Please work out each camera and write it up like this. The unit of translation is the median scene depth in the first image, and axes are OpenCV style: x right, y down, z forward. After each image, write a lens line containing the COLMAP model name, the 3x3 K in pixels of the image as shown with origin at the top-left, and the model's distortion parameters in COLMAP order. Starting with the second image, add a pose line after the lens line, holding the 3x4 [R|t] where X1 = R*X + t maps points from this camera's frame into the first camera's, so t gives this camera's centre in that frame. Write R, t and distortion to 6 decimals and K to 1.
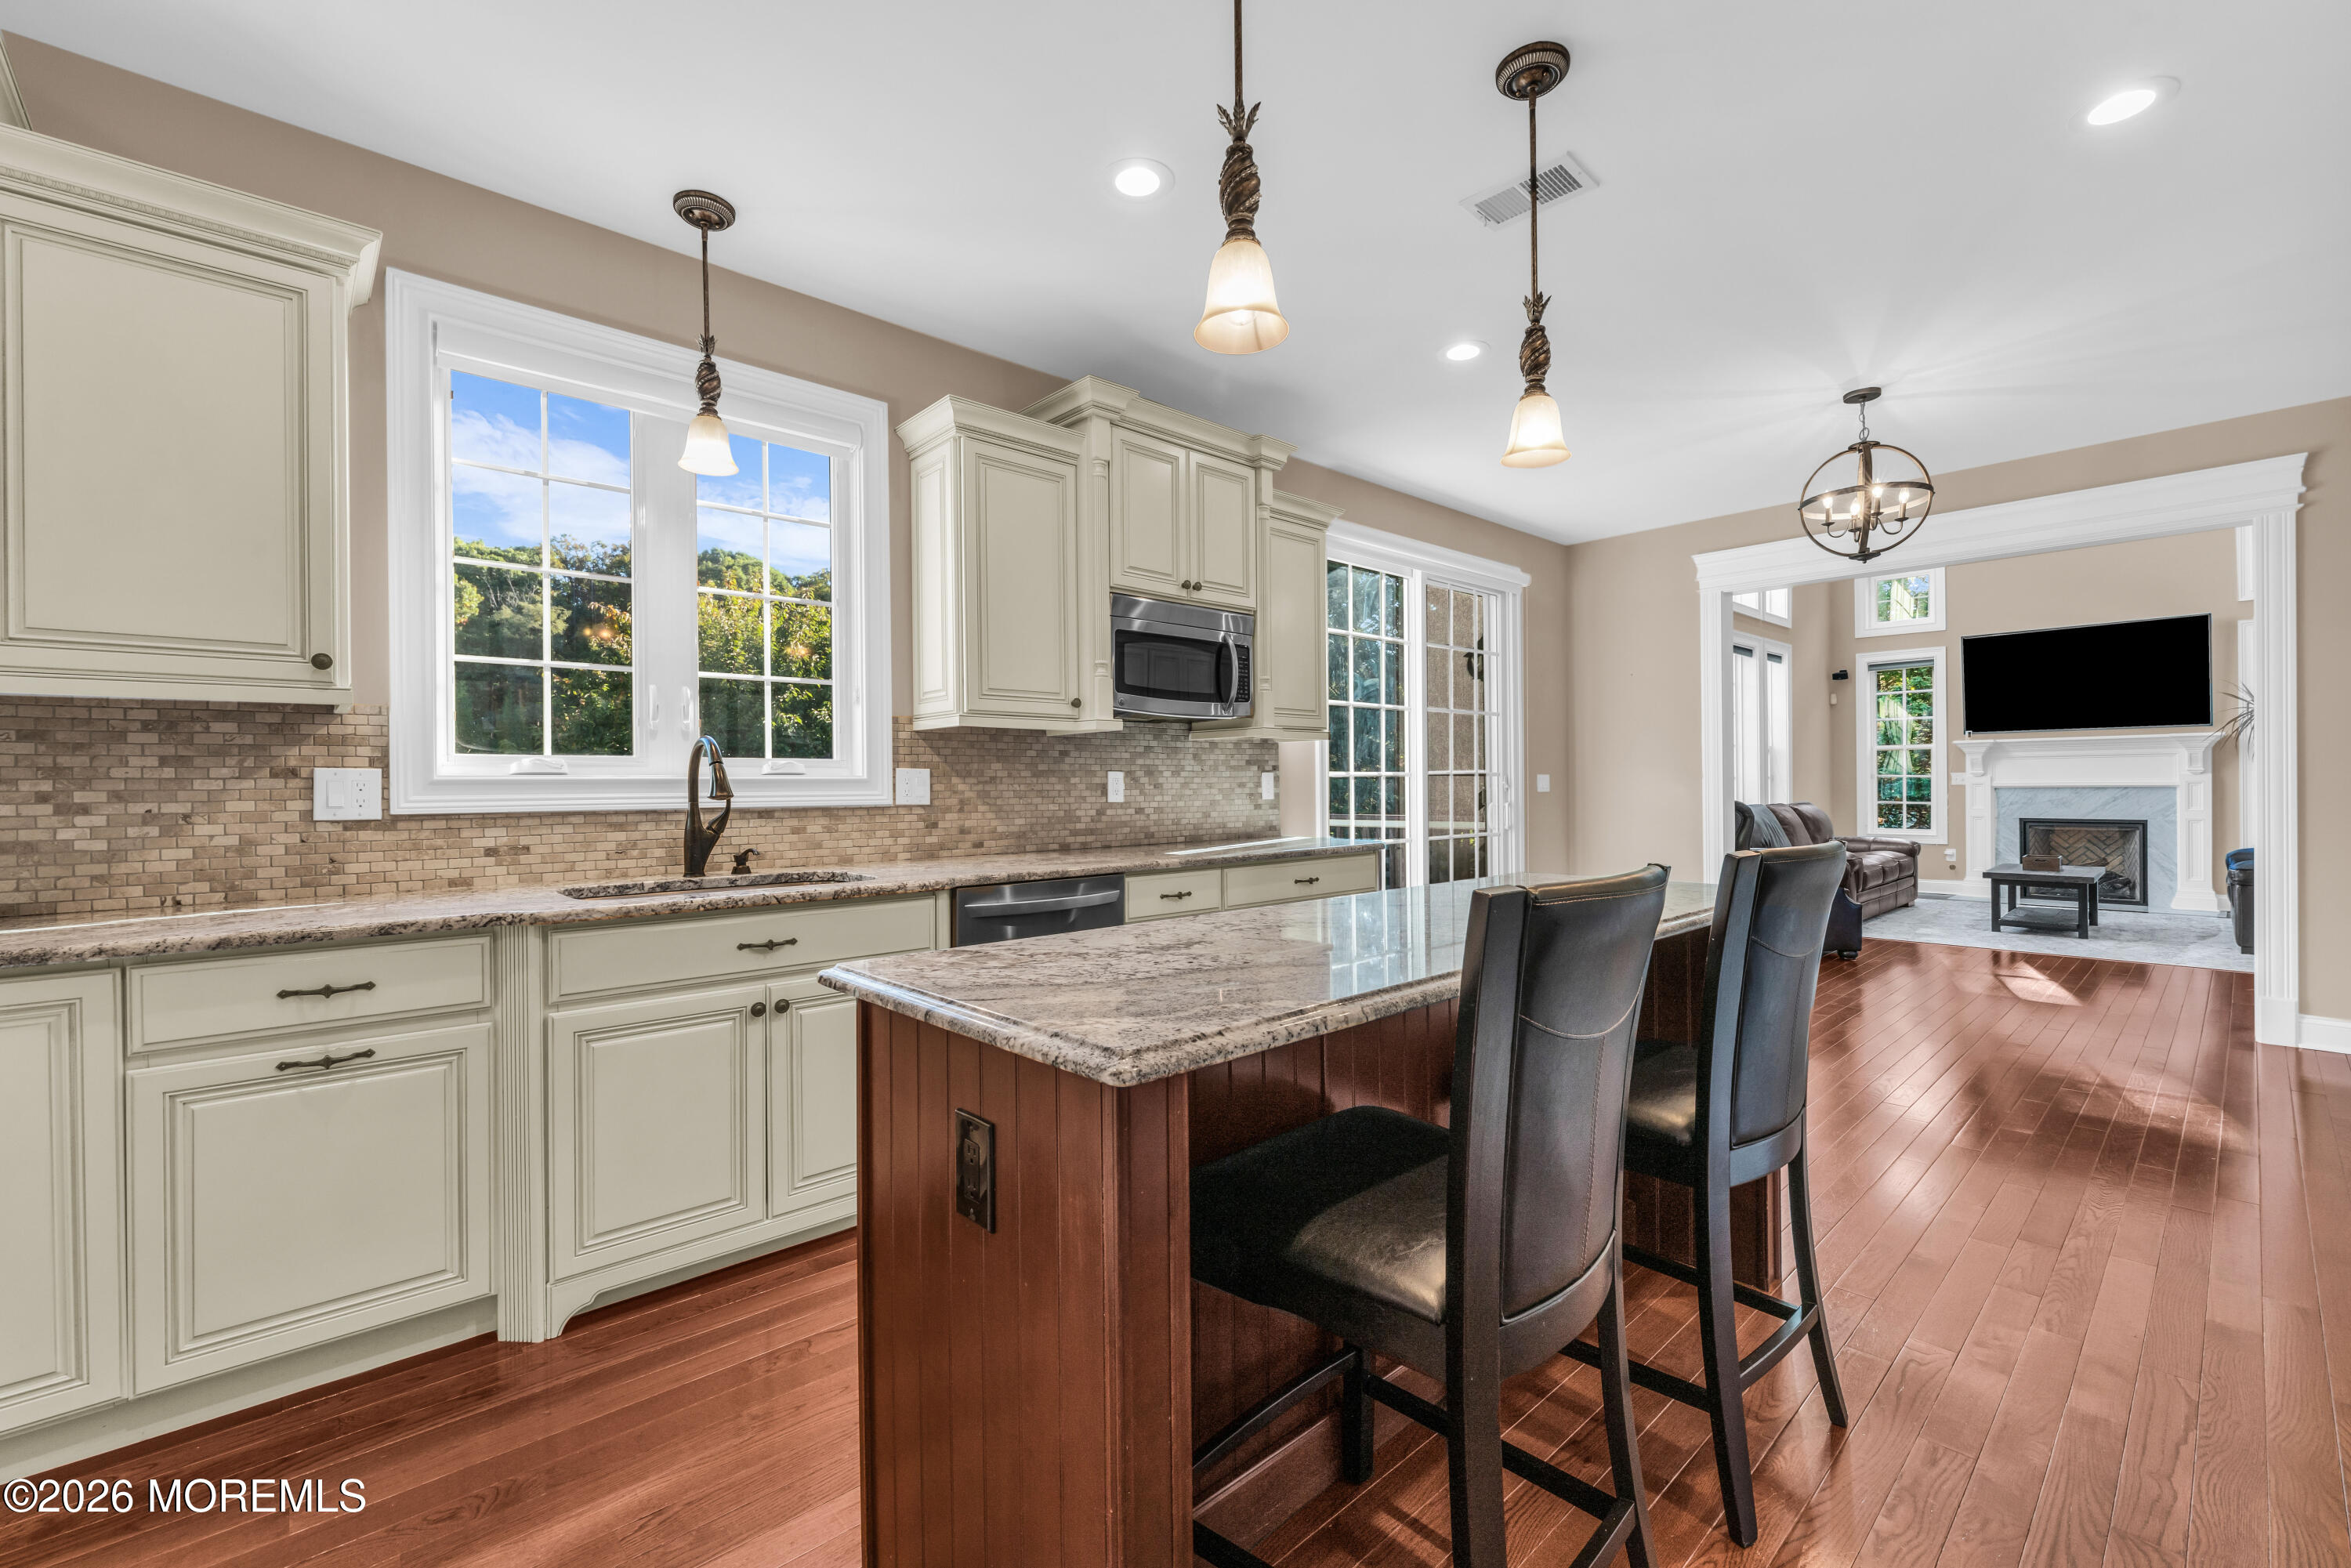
lens RADIAL K [[993.8, 0, 1167.9], [0, 993.8, 787.5], [0, 0, 1]] dist [0.001756, -0.000030]
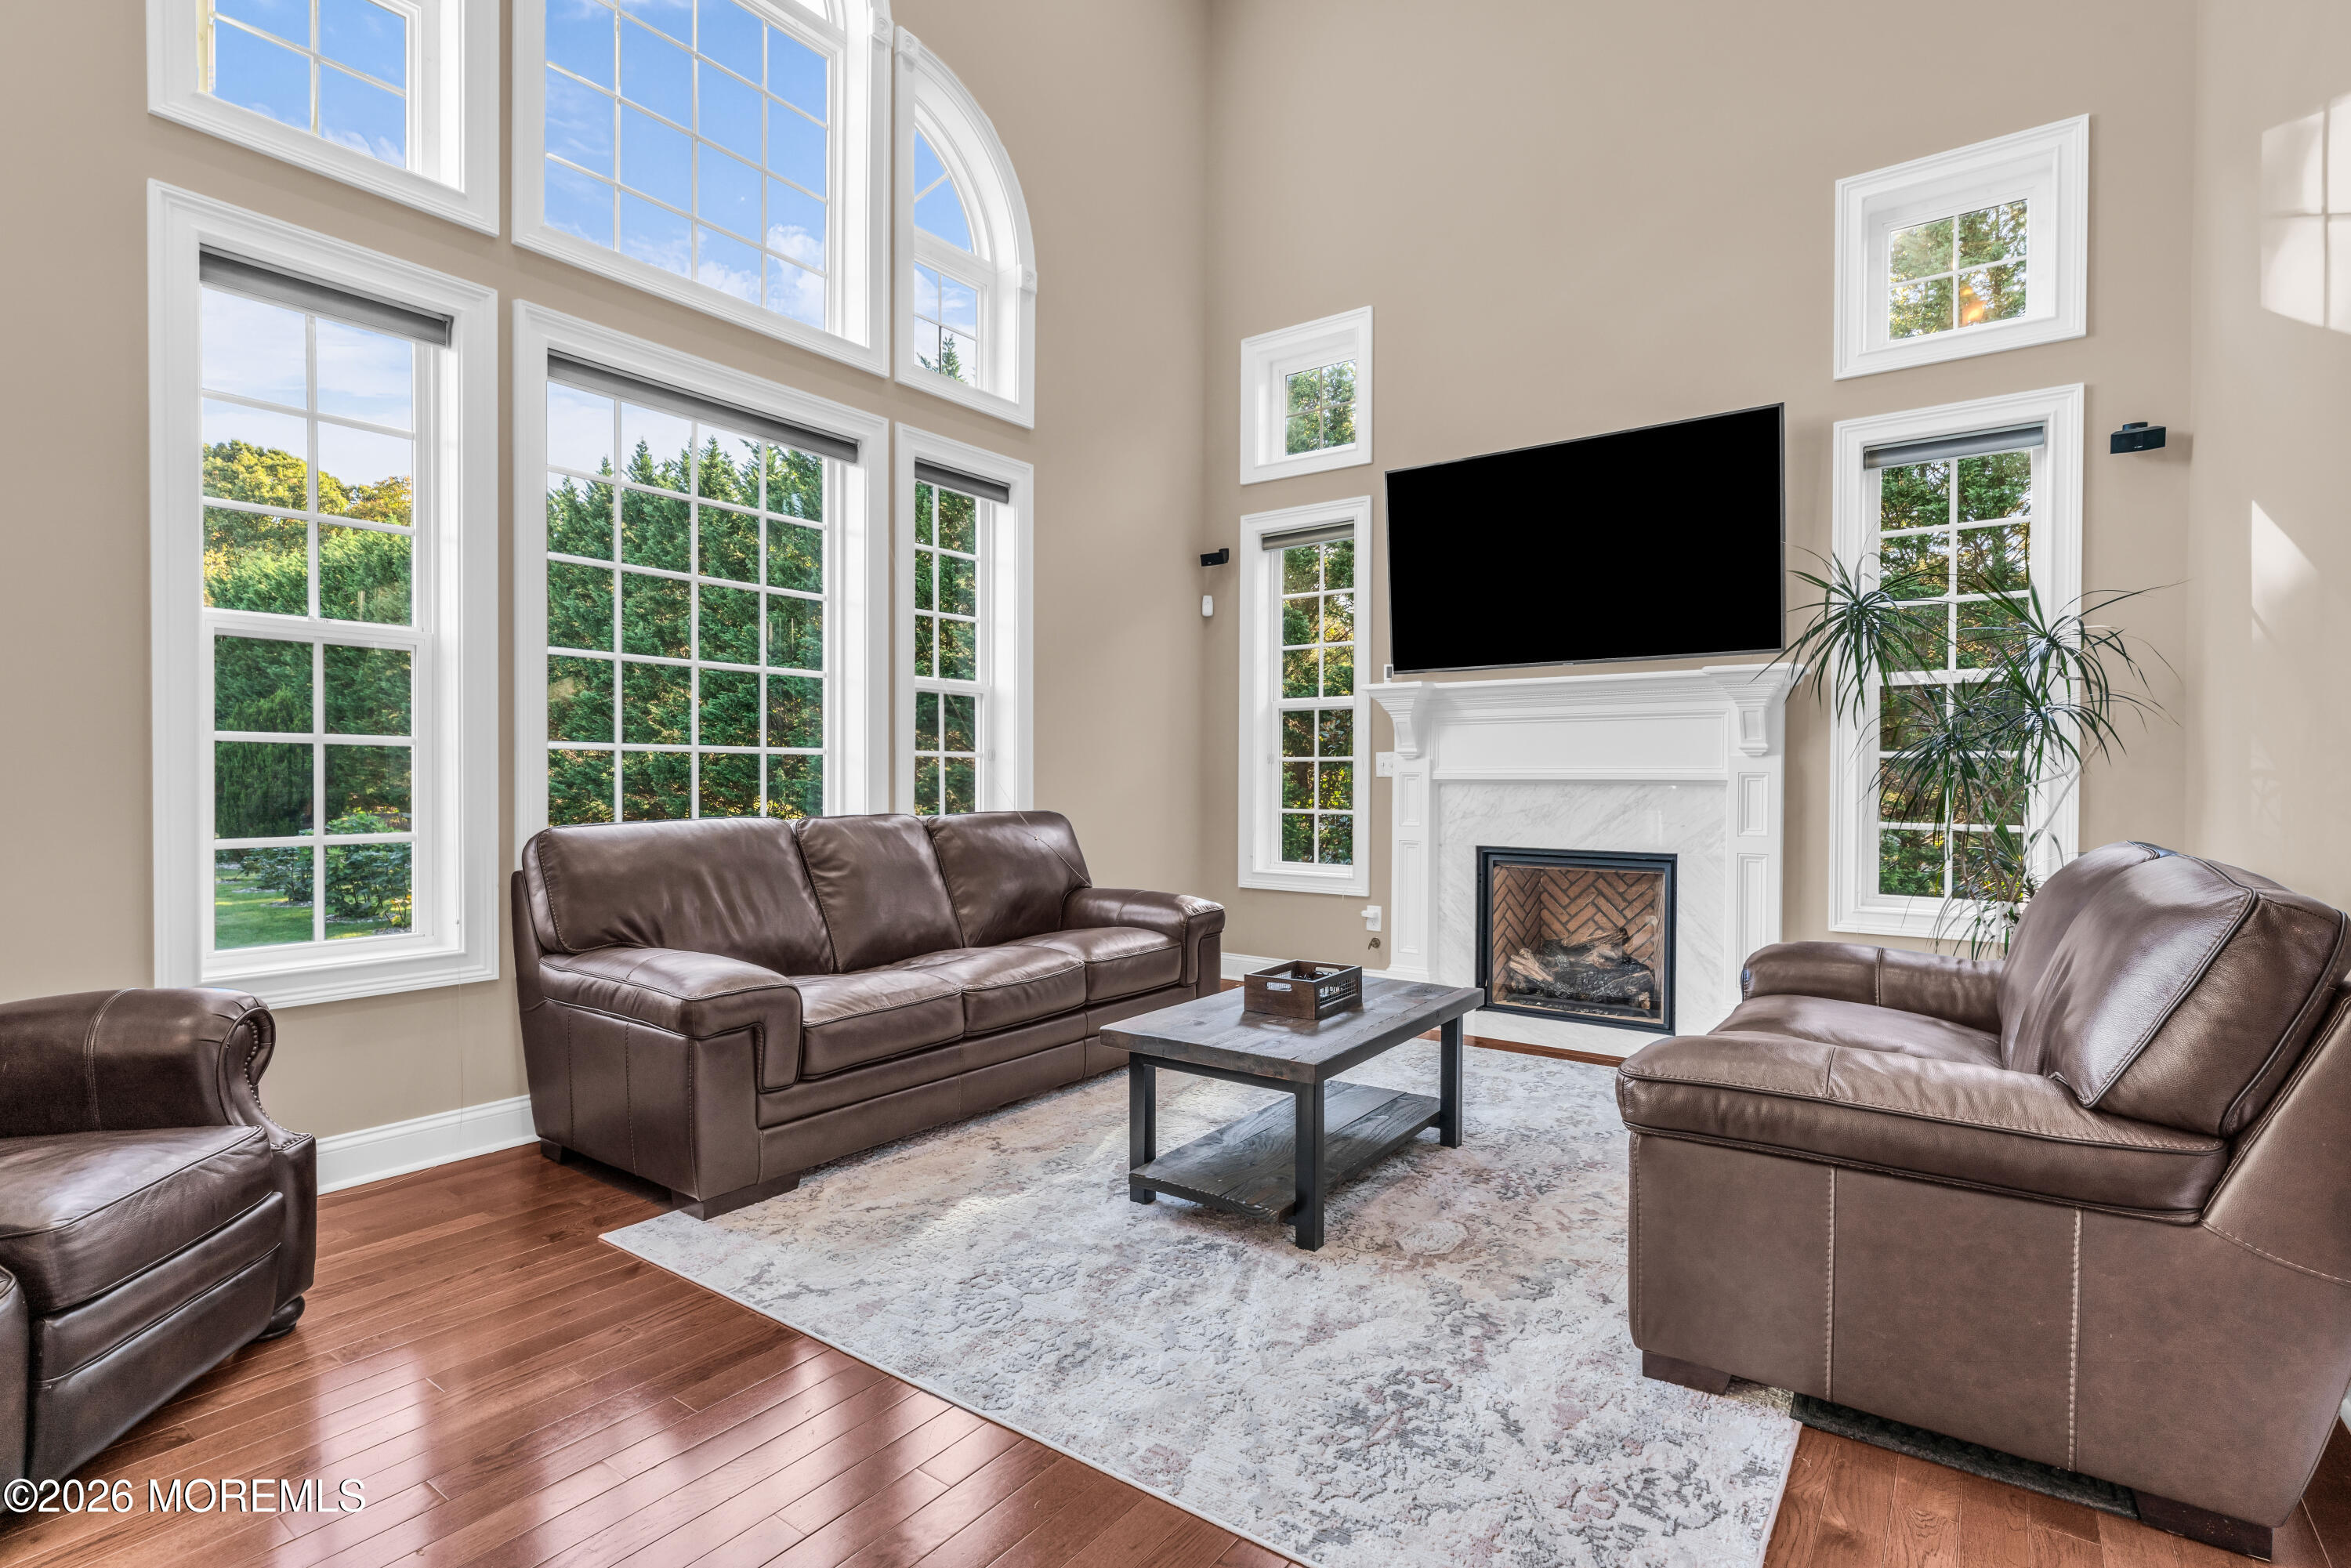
lens RADIAL K [[1136.5, 0, 1175.5], [0, 1136.5, 784.0], [0, 0, 1]] dist [-0.000235, -0.000351]
pose [[0.979430, 0.008574, 0.201601, 0.586483], [-0.009779, 0.999940, 0.004982, -0.000750], [-0.201546, -0.006851, 0.979455, 0.475245]]
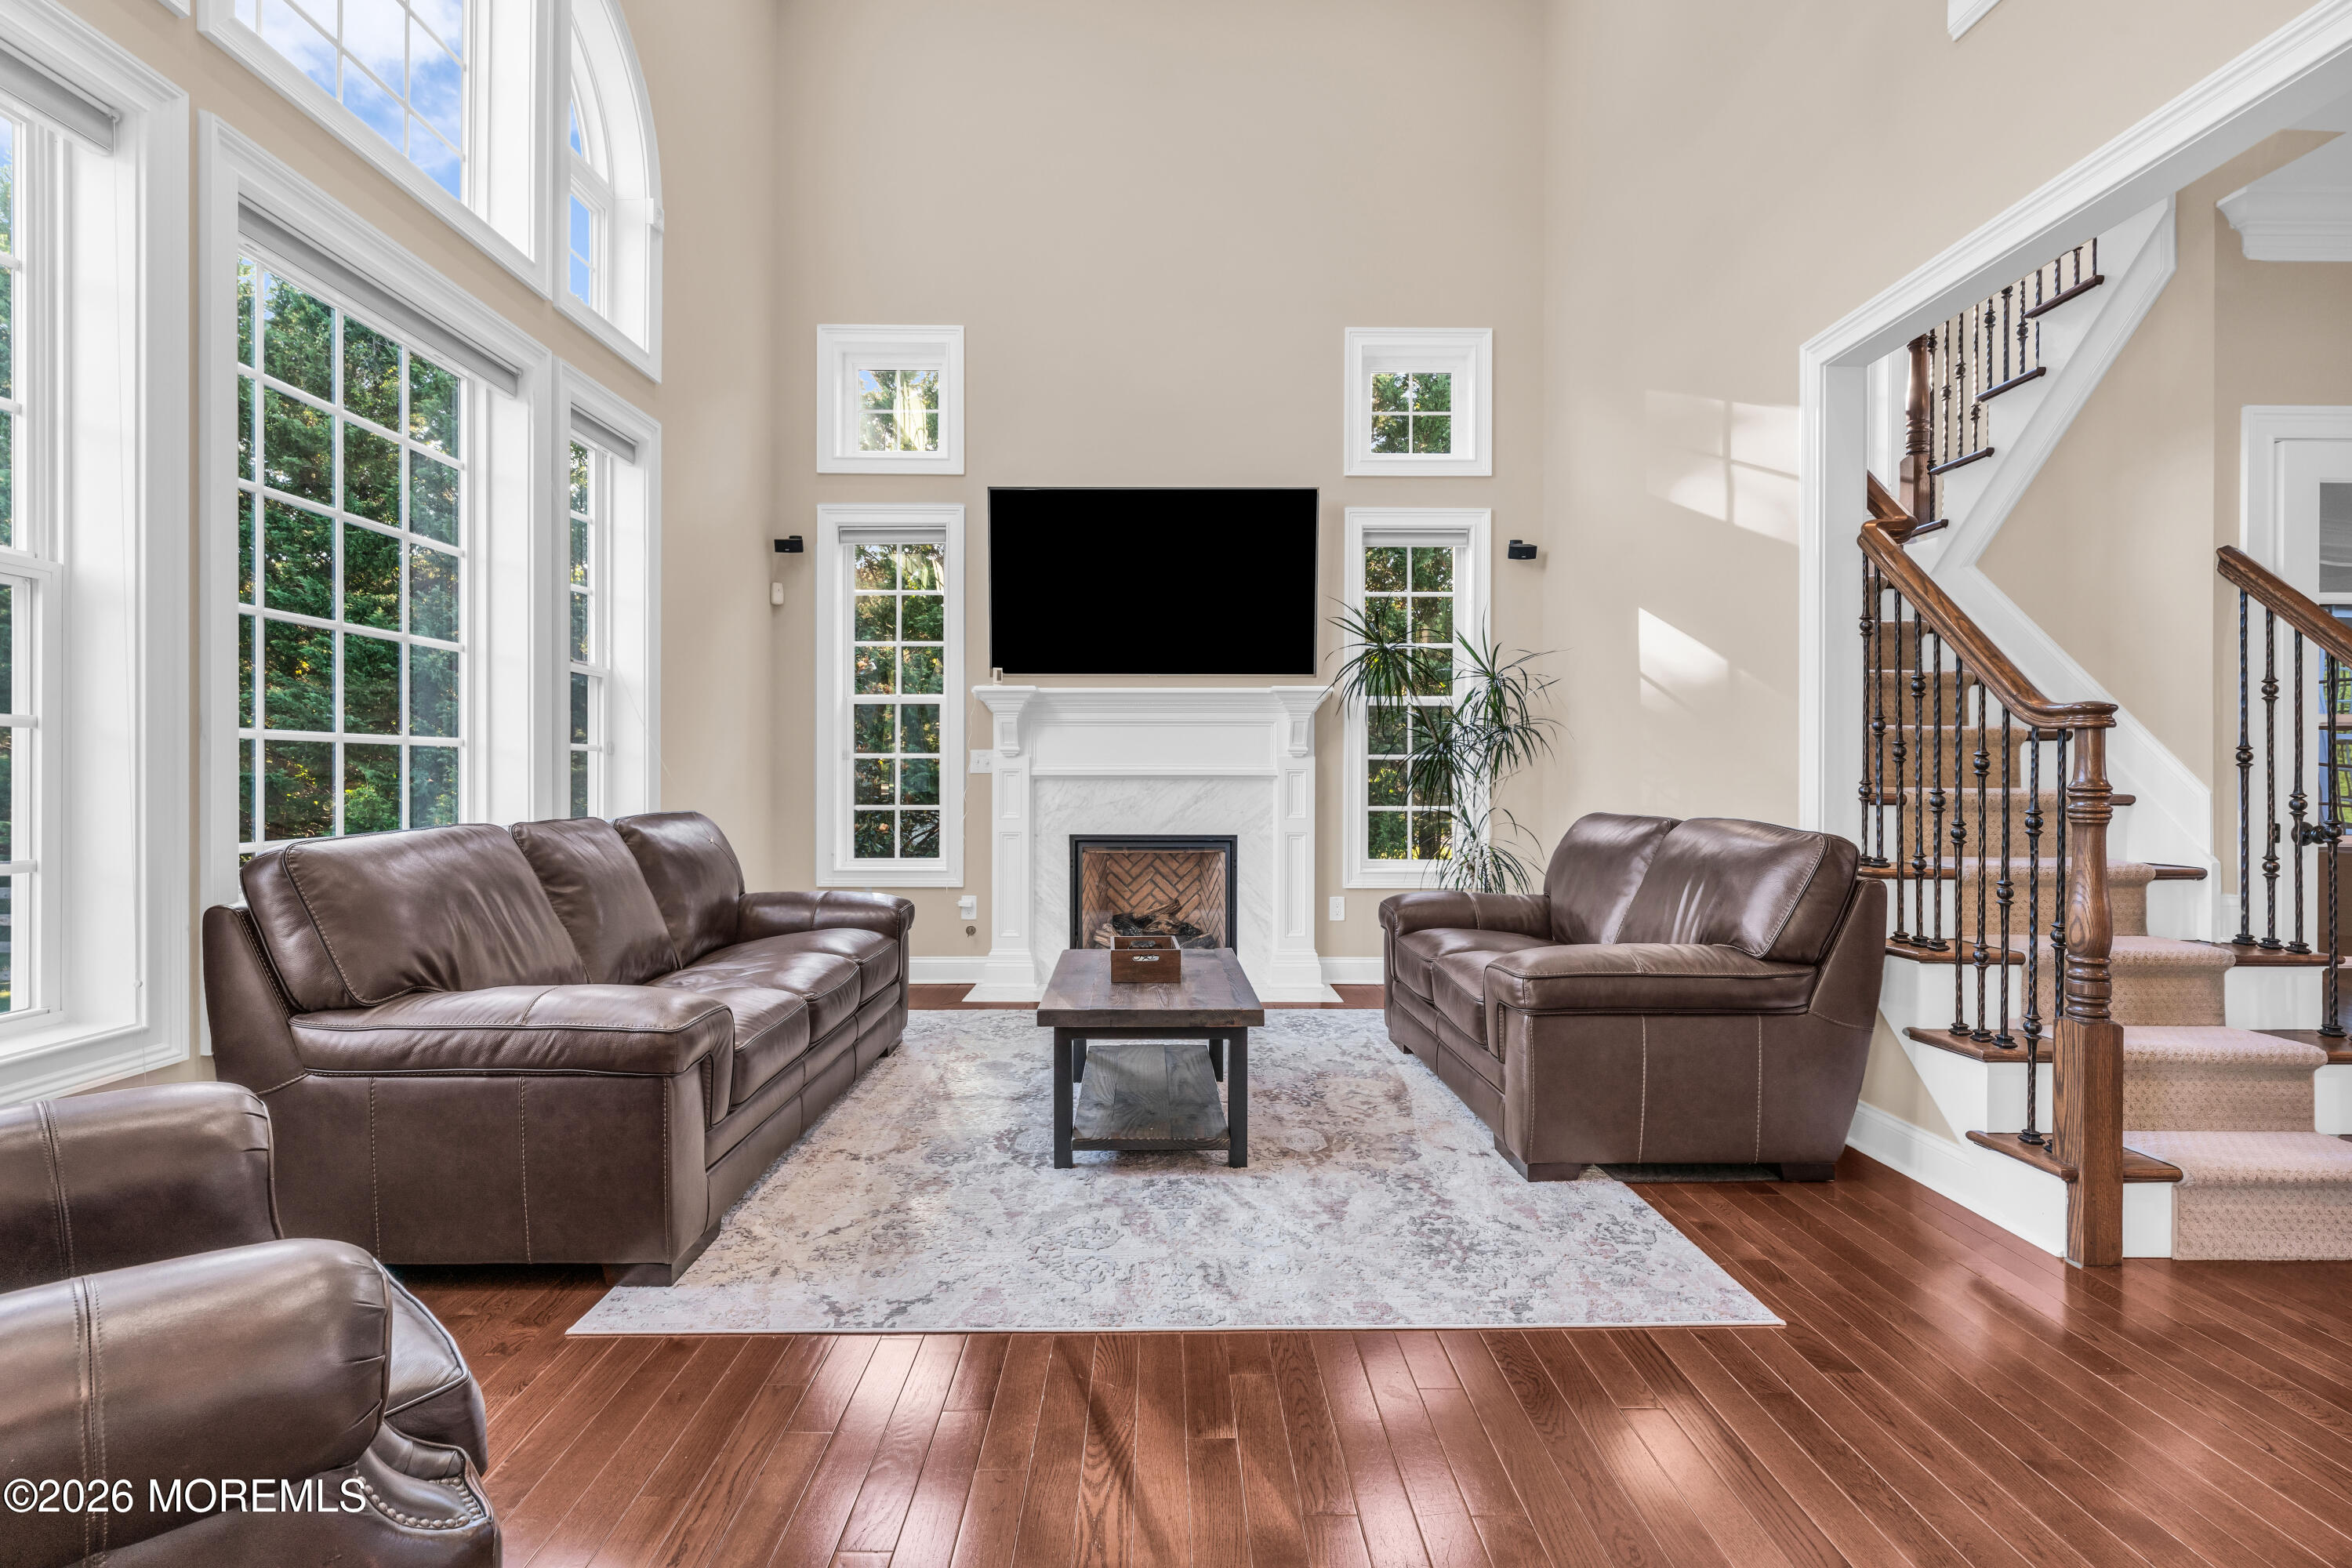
lens RADIAL K [[1149.5, 0, 1182.4], [0, 1149.5, 773.5], [0, 0, 1]] dist [-0.000884, -0.000919]
pose [[0.660550, 0.008319, 0.750736, 0.415950], [-0.006507, 0.999964, -0.005355, 0.000308], [-0.750754, -0.001348, 0.660581, 0.528003]]
